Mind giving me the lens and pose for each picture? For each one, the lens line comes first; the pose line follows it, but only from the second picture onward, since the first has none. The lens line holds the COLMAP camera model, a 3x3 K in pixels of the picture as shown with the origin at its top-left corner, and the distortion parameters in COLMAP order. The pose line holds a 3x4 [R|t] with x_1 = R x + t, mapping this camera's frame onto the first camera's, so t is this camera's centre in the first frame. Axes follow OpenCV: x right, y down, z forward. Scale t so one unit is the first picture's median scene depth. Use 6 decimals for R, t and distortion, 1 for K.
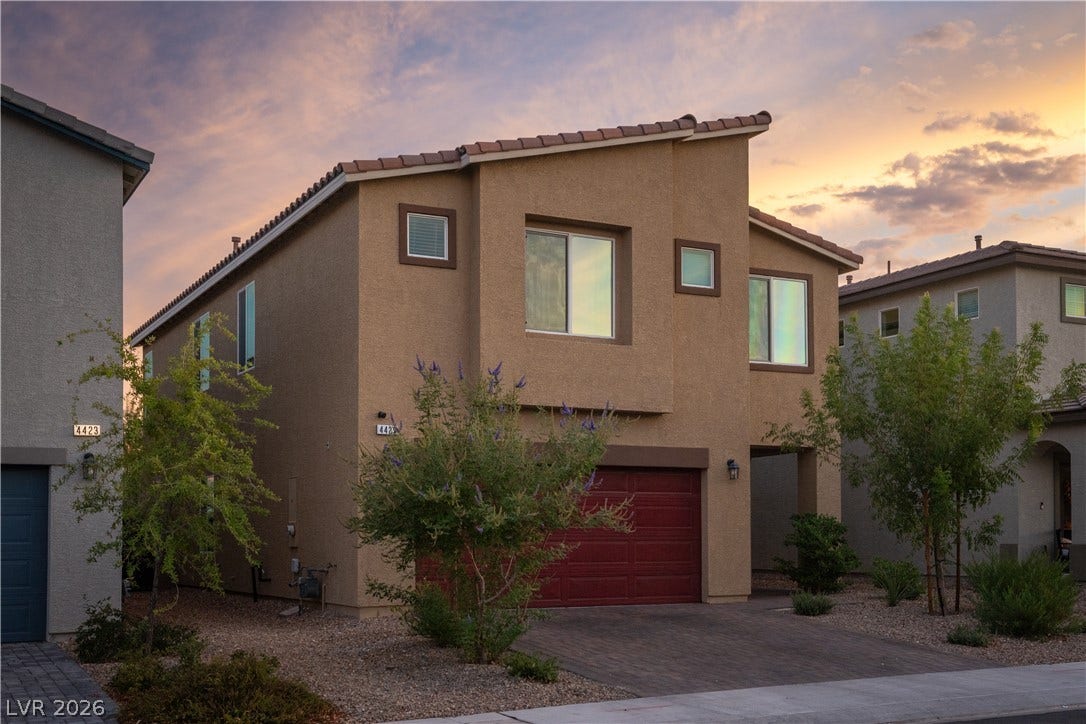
lens RADIAL K [[1273.9, 0, 529.6], [0, 1273.9, 394.6], [0, 0, 1]] dist [0.088184, 0.000000]
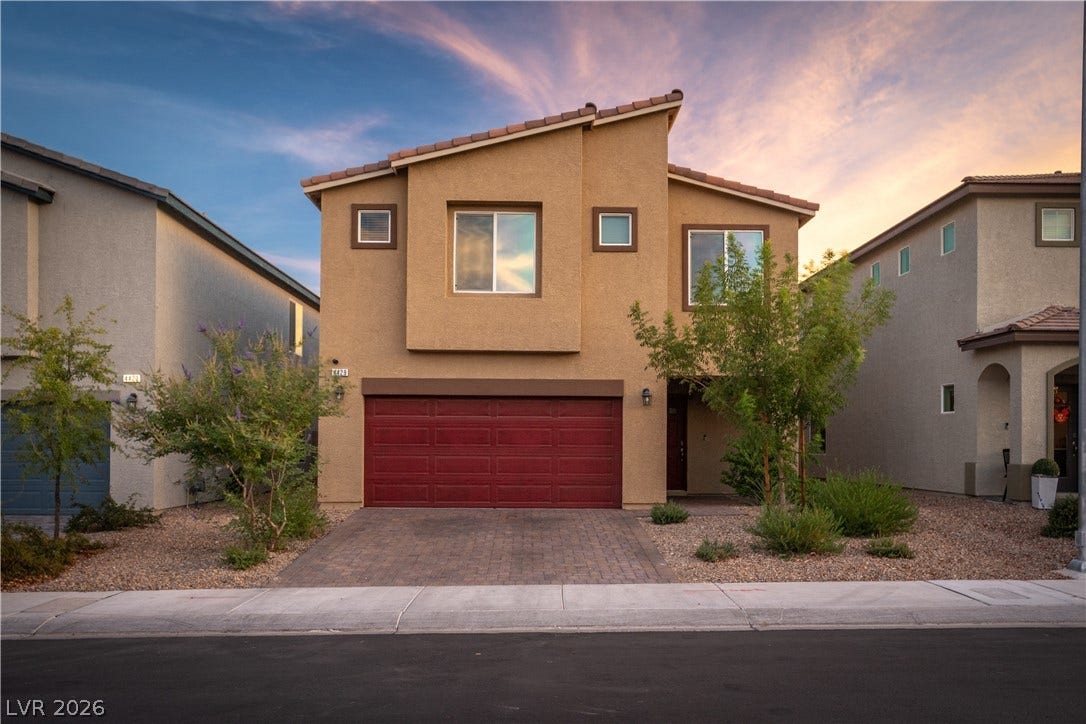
lens RADIAL K [[877.3, 0, 596.5], [0, 877.3, 371.8], [0, 0, 1]] dist [0.015060, -0.001023]
pose [[0.892862, -0.026302, -0.449561, 0.530131], [0.040928, 0.998901, 0.022846, 0.016354], [0.448466, -0.038798, 0.892958, 0.274019]]
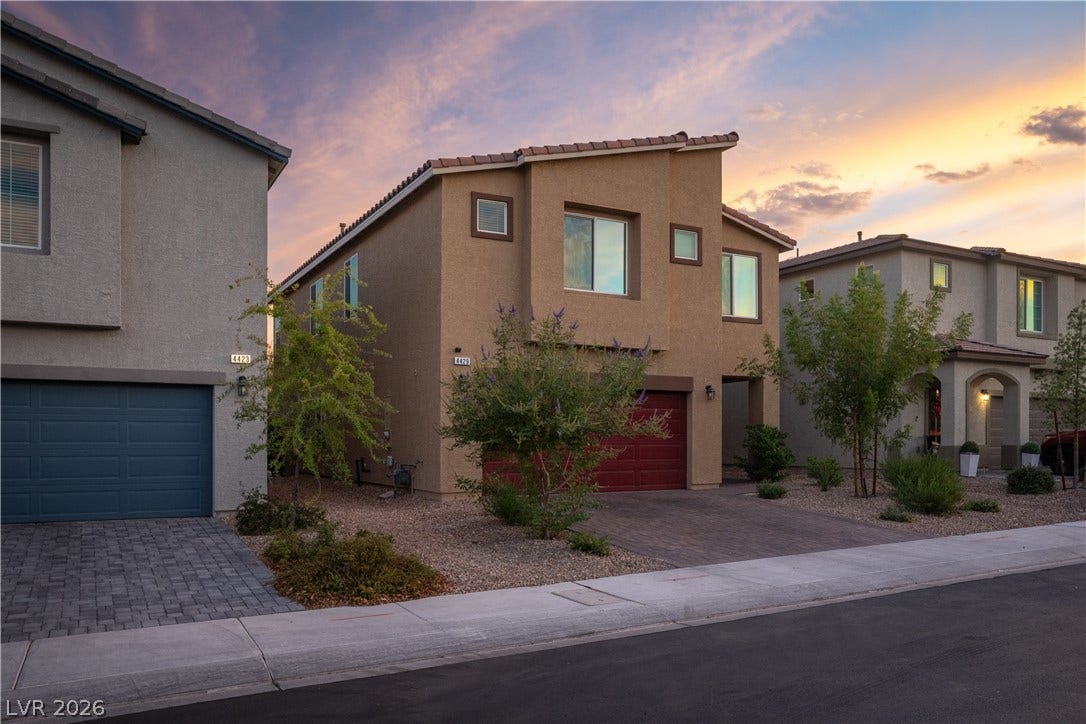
lens RADIAL K [[838.8, 0, 537.5], [0, 838.8, 367.1], [0, 0, 1]] dist [-0.023432, 0.005358]
pose [[0.999751, 0.006692, 0.021302, -0.049543], [-0.007254, 0.999624, 0.026448, 0.009809], [-0.021117, -0.026596, 0.999423, 0.115897]]
